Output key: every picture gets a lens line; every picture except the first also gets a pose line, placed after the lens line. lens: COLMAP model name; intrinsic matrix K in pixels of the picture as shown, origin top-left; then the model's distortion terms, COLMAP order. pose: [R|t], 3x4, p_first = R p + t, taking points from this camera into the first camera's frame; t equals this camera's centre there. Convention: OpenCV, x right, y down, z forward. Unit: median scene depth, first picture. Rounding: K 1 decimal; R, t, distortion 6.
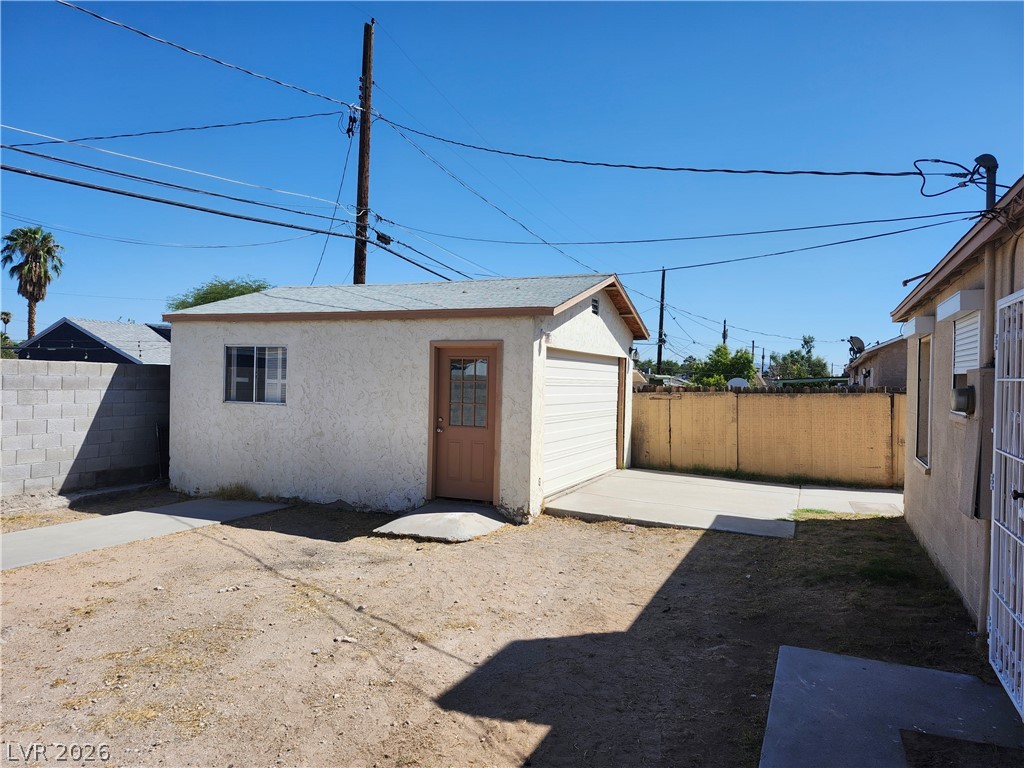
lens RADIAL K [[707.0, 0, 512.0], [0, 707.0, 384.0], [0, 0, 1]] dist [0.124045, -0.127455]
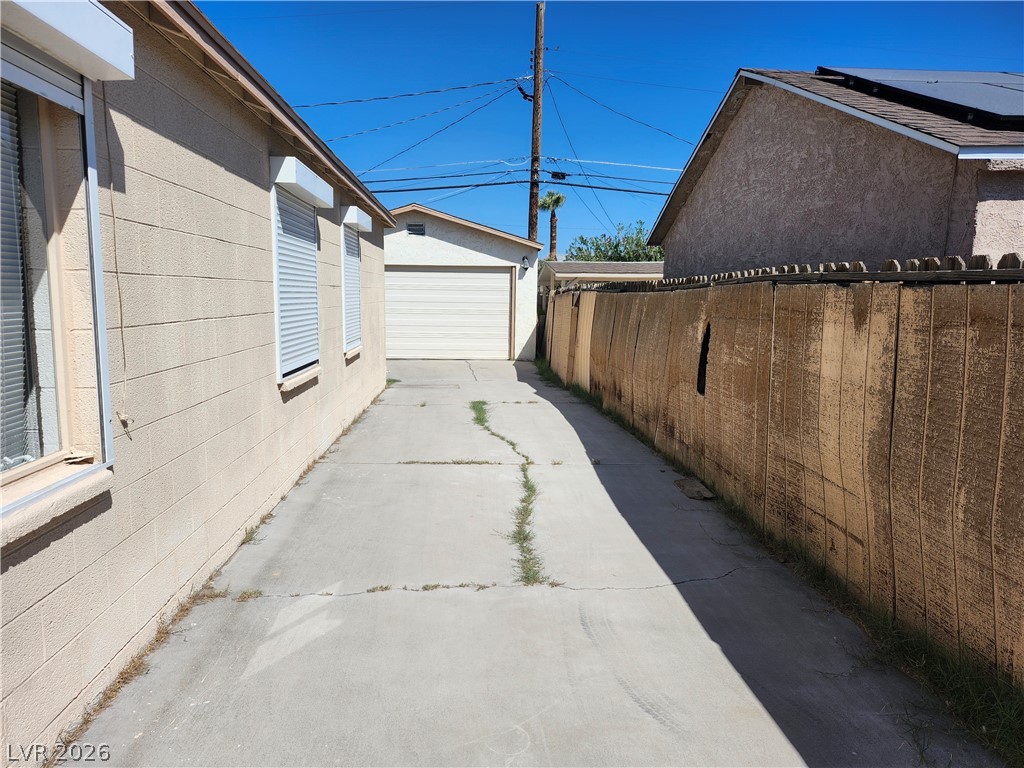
lens RADIAL K [[707.0, 0, 512.0], [0, 707.0, 384.0], [0, 0, 1]] dist [0.124045, -0.127455]
pose [[0.453136, 0.096409, -0.886213, 0.959866], [-0.003743, 0.994332, 0.106257, 0.025927], [0.891434, -0.044832, 0.450928, 0.364103]]
